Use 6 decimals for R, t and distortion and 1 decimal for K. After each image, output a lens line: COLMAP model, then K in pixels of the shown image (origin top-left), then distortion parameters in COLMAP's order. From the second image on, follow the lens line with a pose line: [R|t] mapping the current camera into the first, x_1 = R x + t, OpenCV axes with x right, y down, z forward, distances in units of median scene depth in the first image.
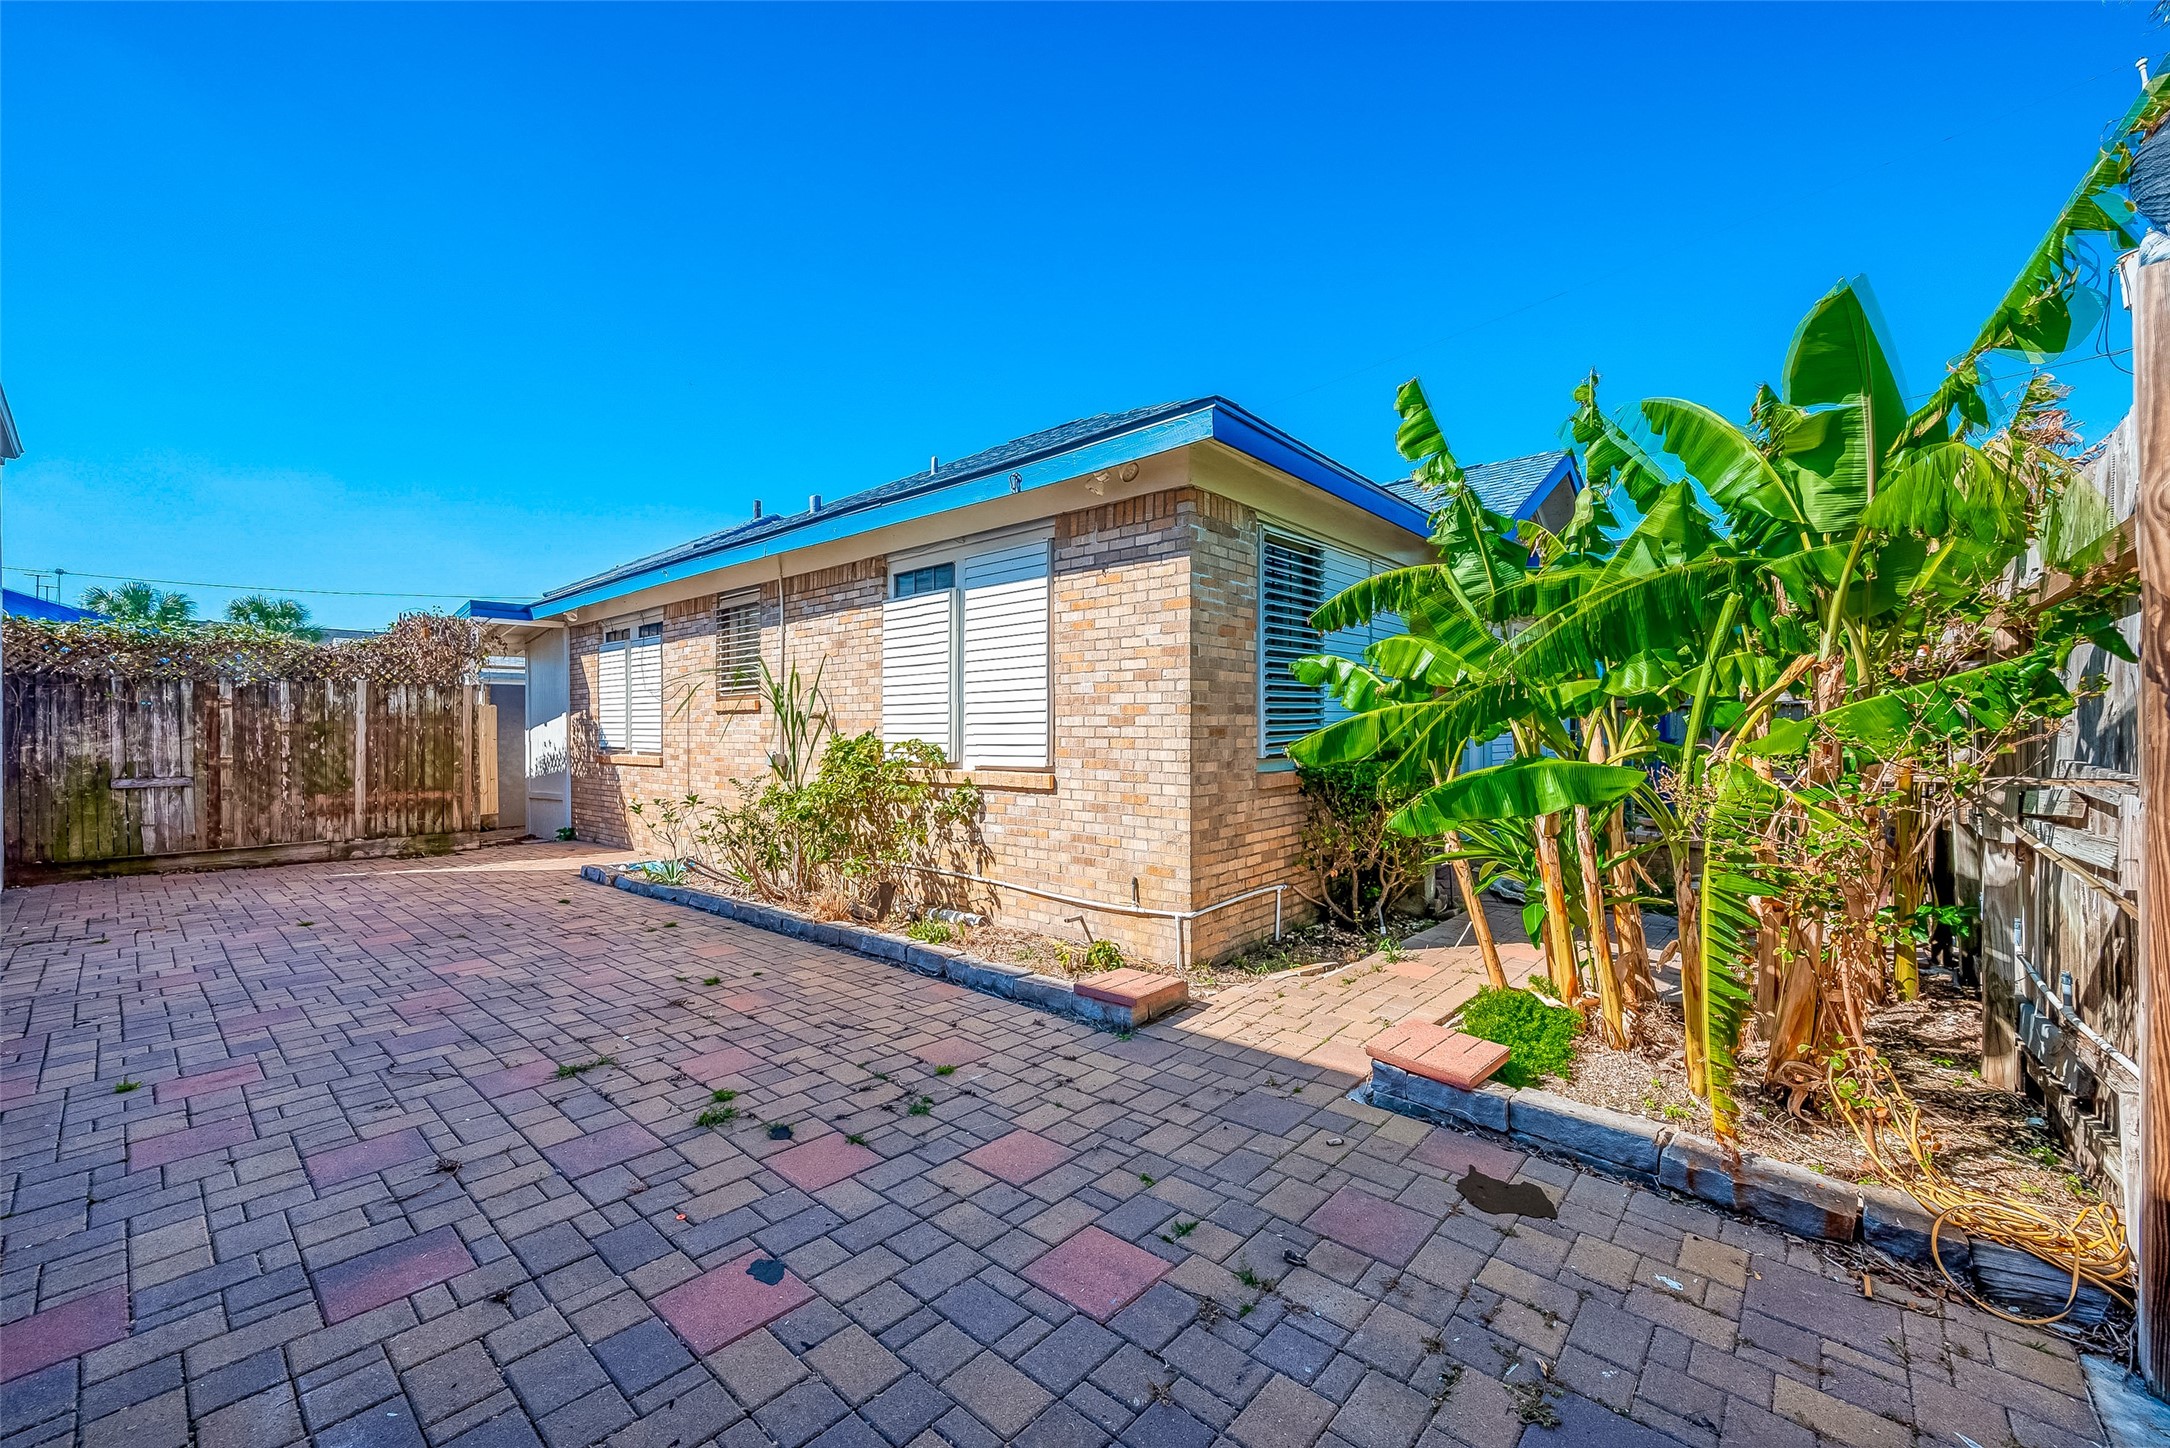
lens RADIAL K [[871.0, 0, 1096.7], [0, 871.0, 723.5], [0, 0, 1]] dist [-0.000115, -0.000064]
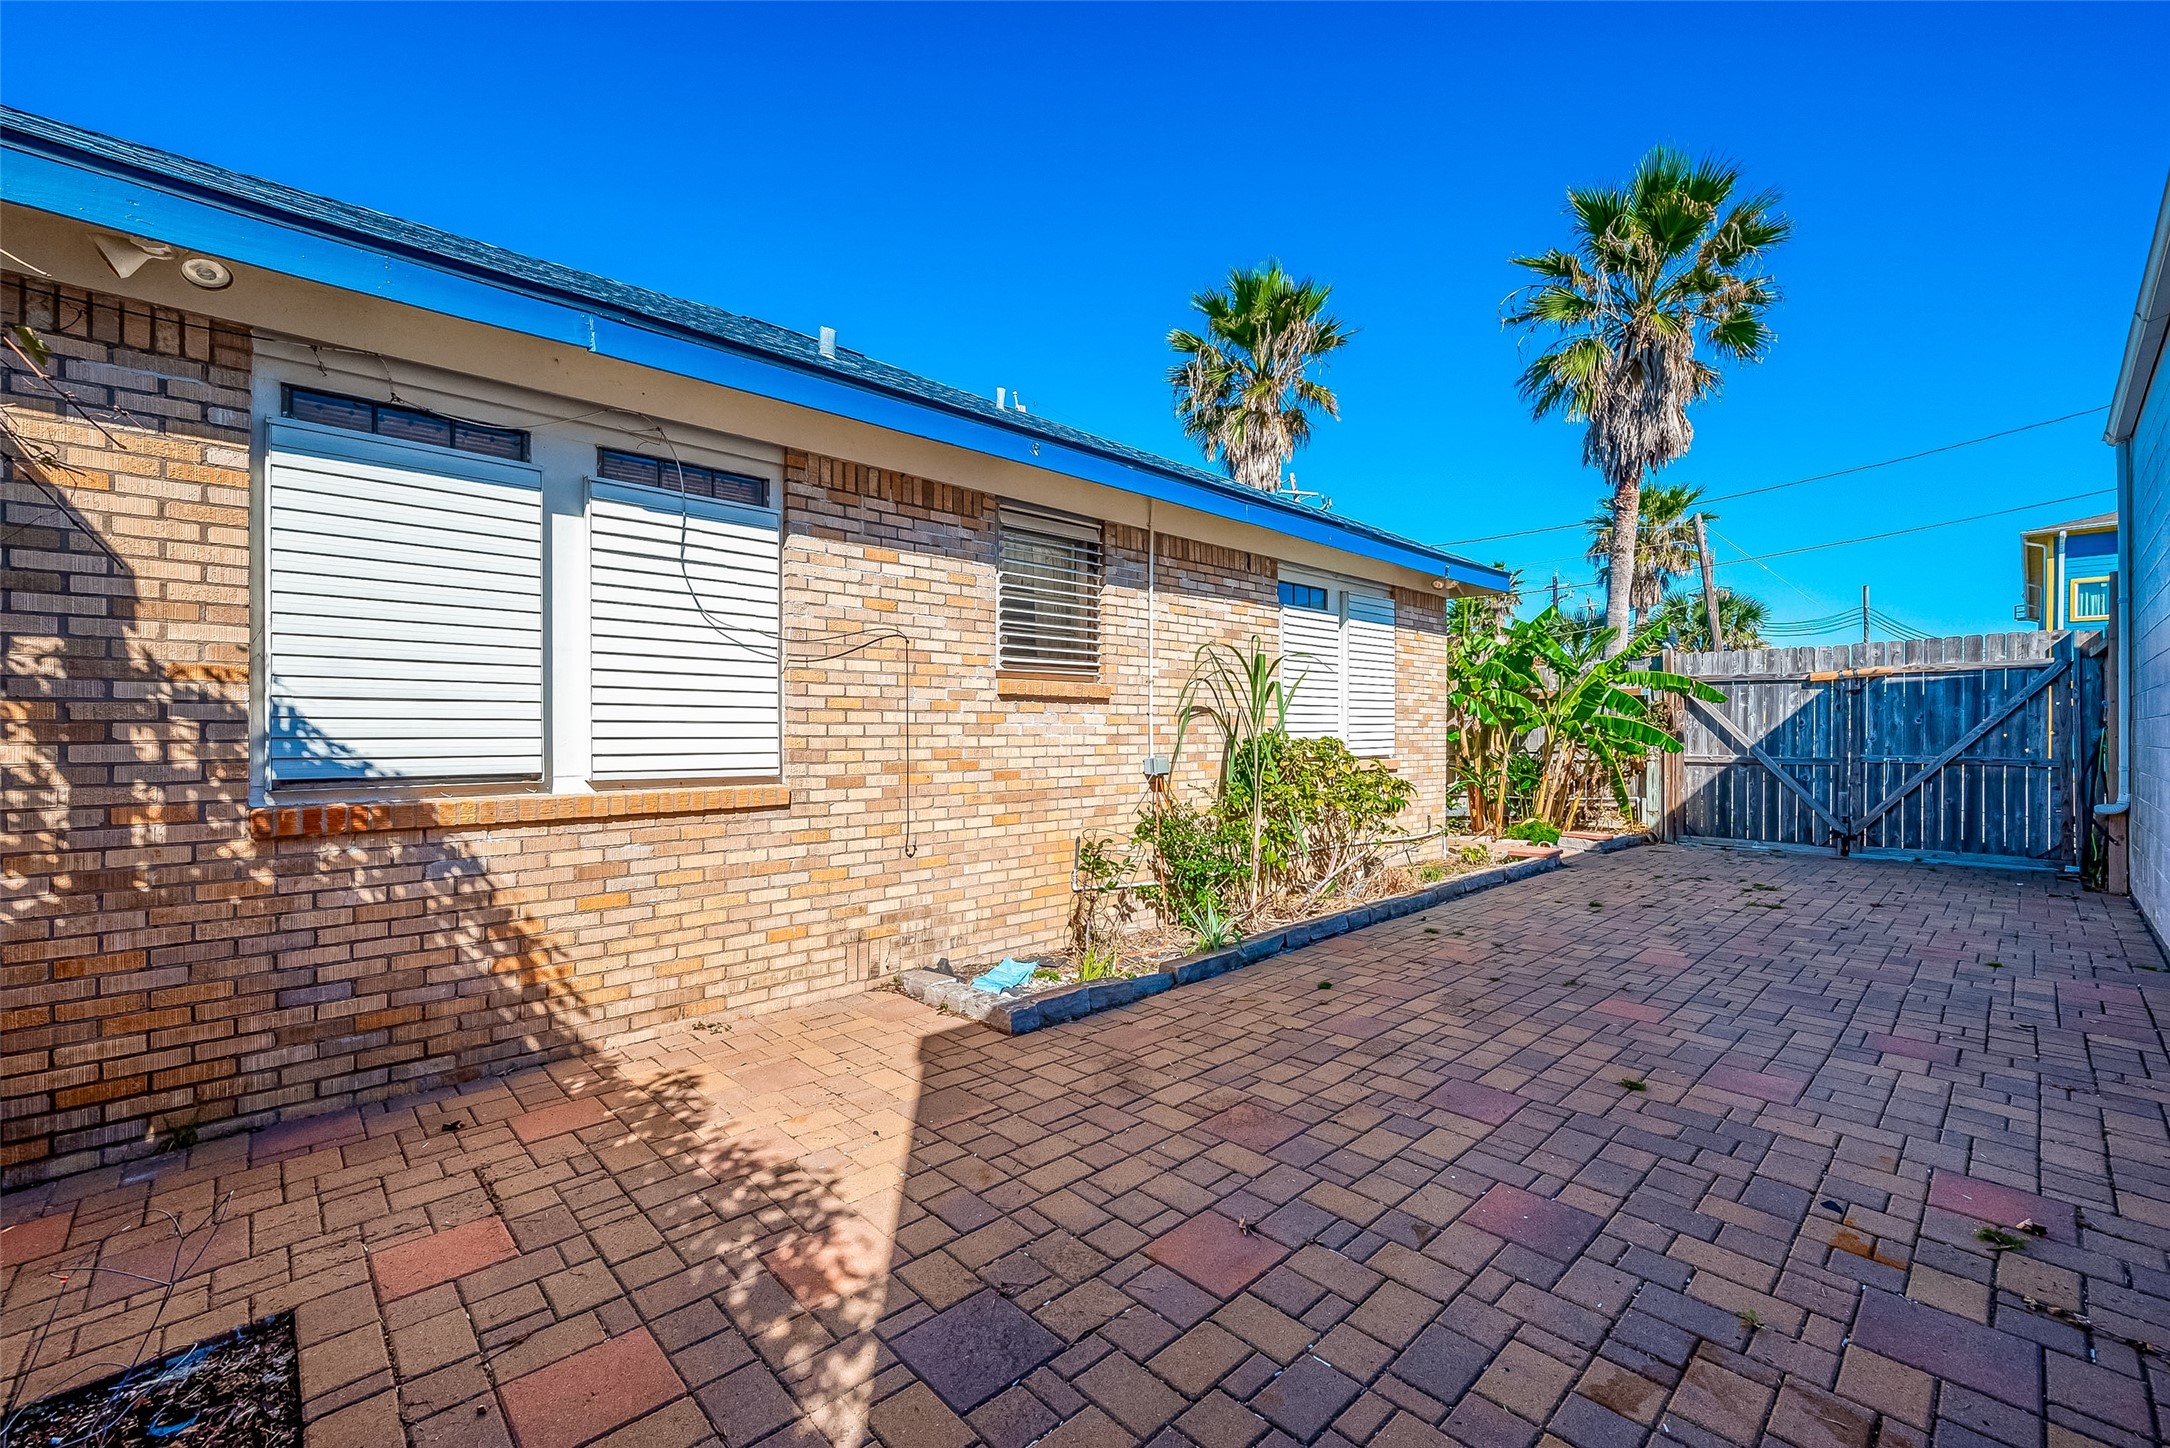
lens RADIAL K [[871.0, 0, 1082.8], [0, 871.0, 732.9], [0, 0, 1]] dist [-0.000115, -0.000064]
pose [[0.088985, 0.009167, 0.995991, -0.626758], [0.000408, 0.999957, -0.009239, 0.011121], [-0.996033, 0.001228, 0.088978, 0.549365]]
